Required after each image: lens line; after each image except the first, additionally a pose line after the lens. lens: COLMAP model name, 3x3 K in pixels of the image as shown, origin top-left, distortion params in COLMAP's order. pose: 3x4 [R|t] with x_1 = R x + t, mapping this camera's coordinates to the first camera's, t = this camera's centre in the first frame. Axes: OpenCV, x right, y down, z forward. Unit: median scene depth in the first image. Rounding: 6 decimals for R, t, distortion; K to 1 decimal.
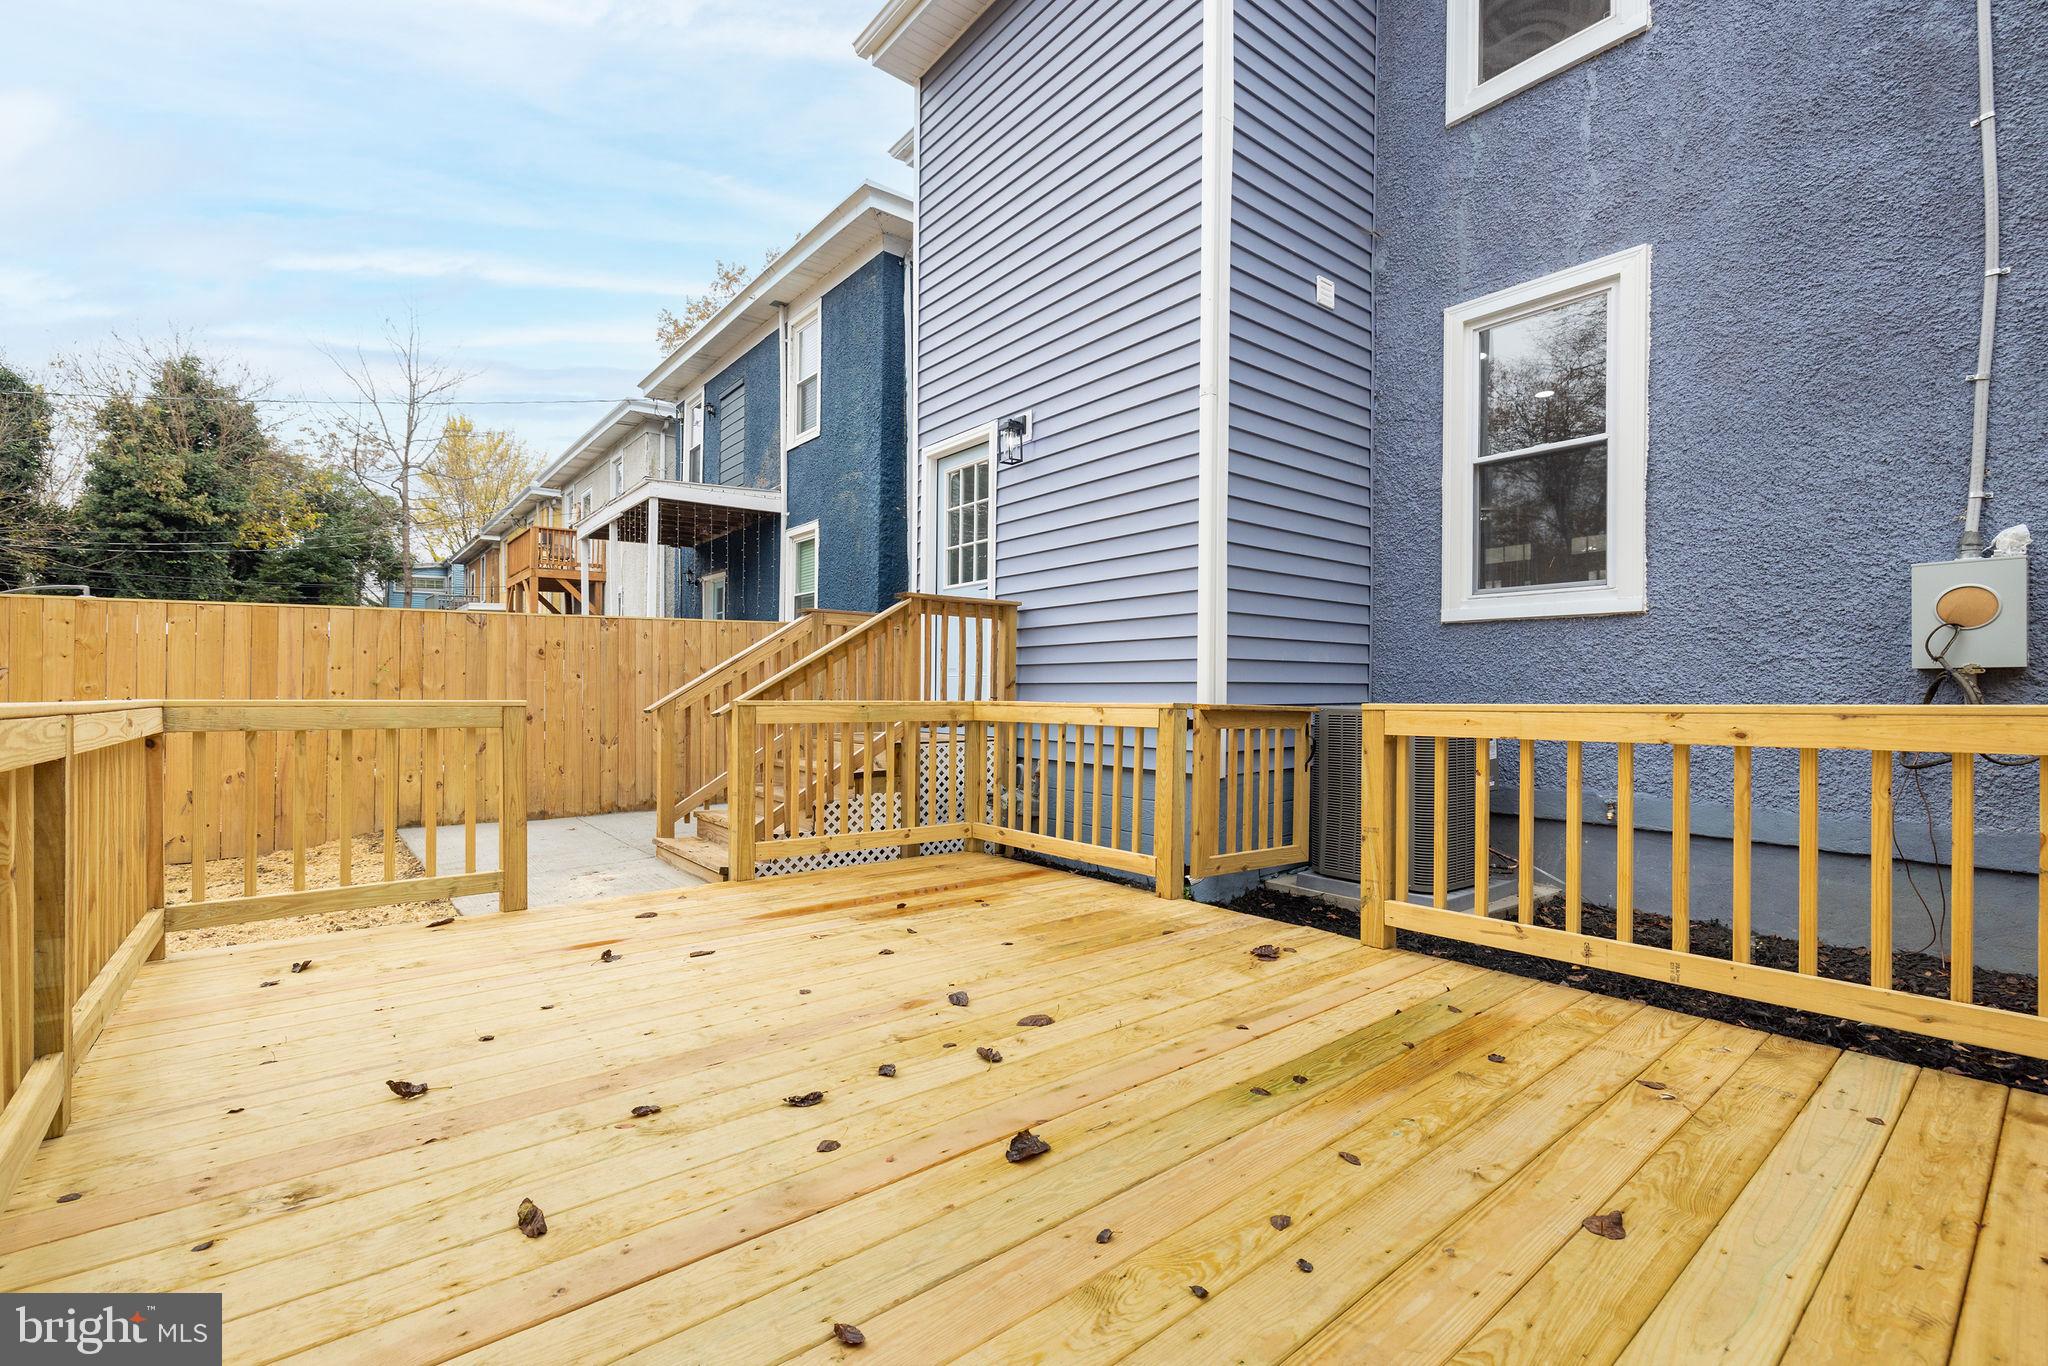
lens RADIAL K [[871.2, 0, 1024.0], [0, 871.2, 683.0], [0, 0, 1]] dist [0.002426, 0.000695]
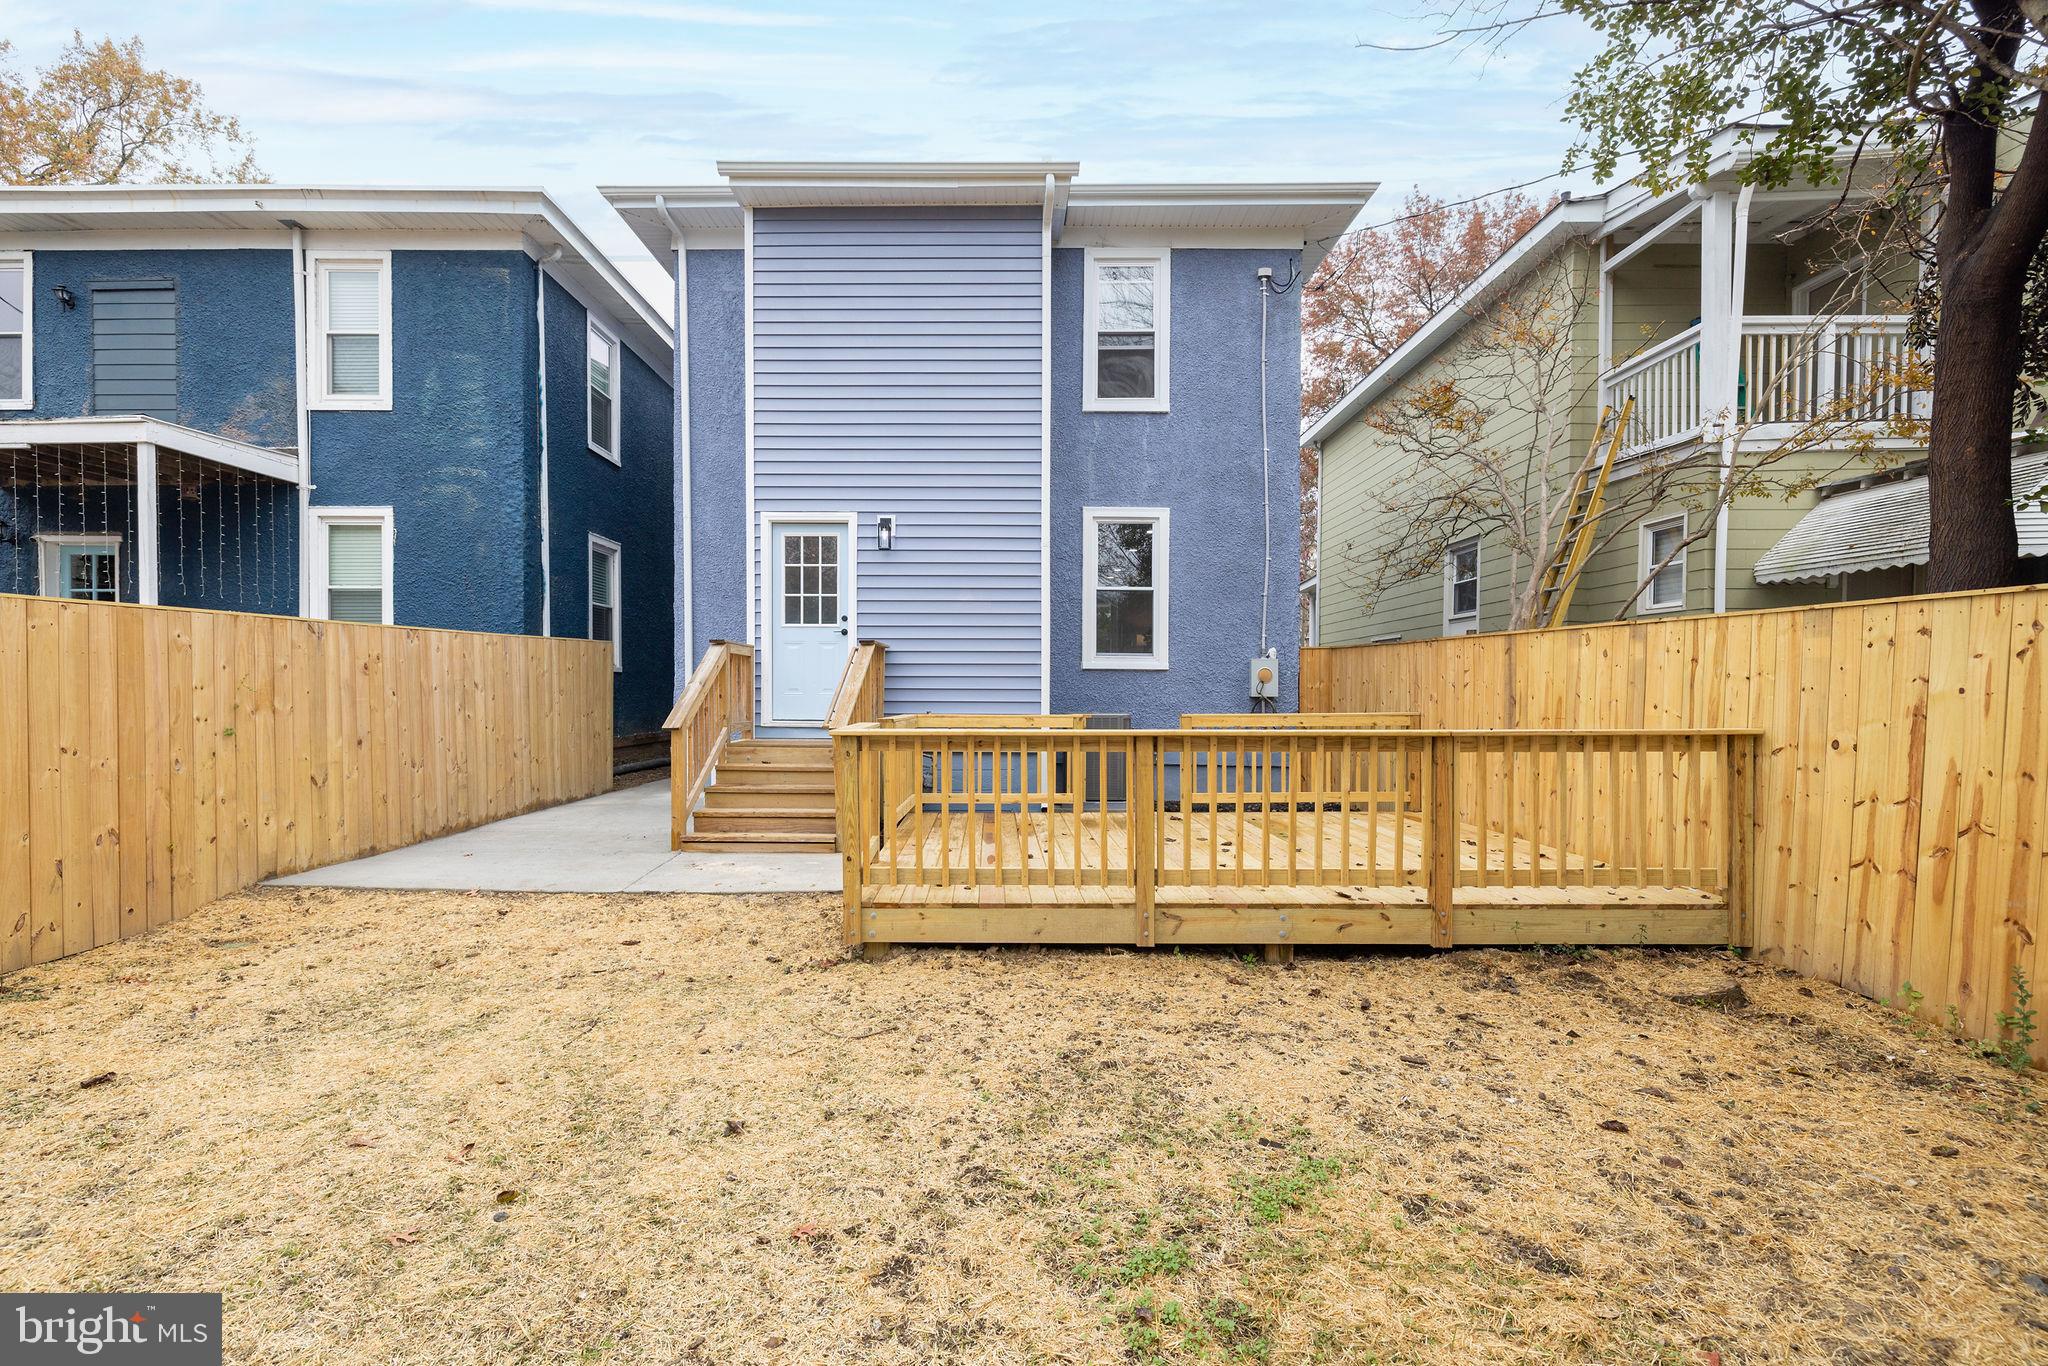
lens RADIAL K [[871.2, 0, 1024.0], [0, 871.2, 683.0], [0, 0, 1]] dist [0.002426, 0.000695]
pose [[0.613387, 0.008175, 0.789740, -0.932391], [-0.010926, 0.999939, -0.001865, -0.027517], [-0.789707, -0.007485, 0.613438, -0.069675]]
